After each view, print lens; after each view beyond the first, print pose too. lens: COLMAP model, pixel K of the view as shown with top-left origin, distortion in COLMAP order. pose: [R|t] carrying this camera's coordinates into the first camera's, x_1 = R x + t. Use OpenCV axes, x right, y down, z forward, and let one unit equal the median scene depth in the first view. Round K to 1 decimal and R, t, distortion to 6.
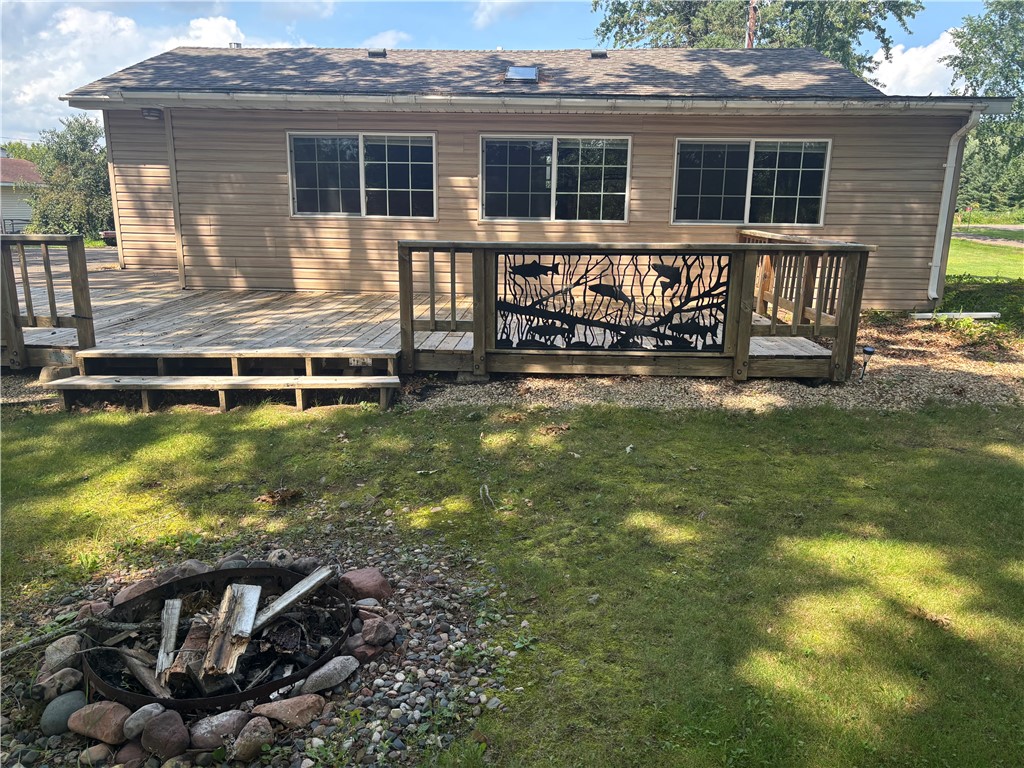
lens RADIAL K [[776.7, 0, 512.0], [0, 776.7, 384.0], [0, 0, 1]] dist [0.058840, -0.074168]
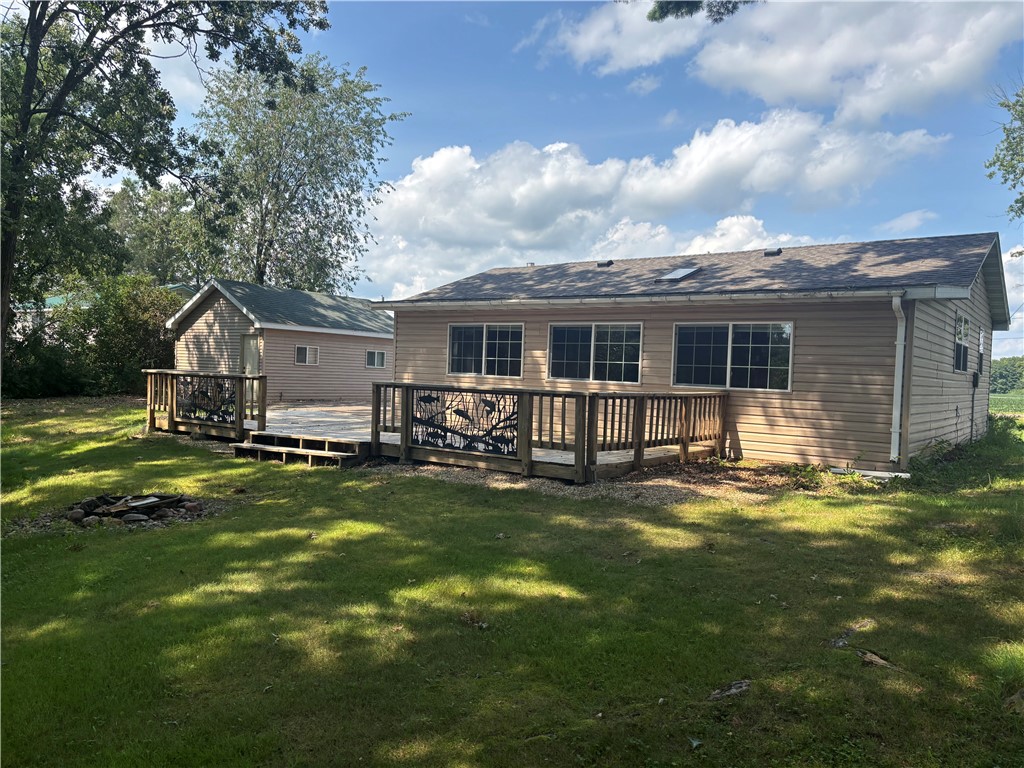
lens RADIAL K [[783.0, 0, 512.0], [0, 783.0, 384.0], [0, 0, 1]] dist [0.058312, -0.003149]
pose [[0.826102, 0.026921, -0.562877, 0.878091], [-0.152022, 0.972472, -0.176602, 0.074818], [0.542627, 0.231461, 0.807454, -0.236756]]
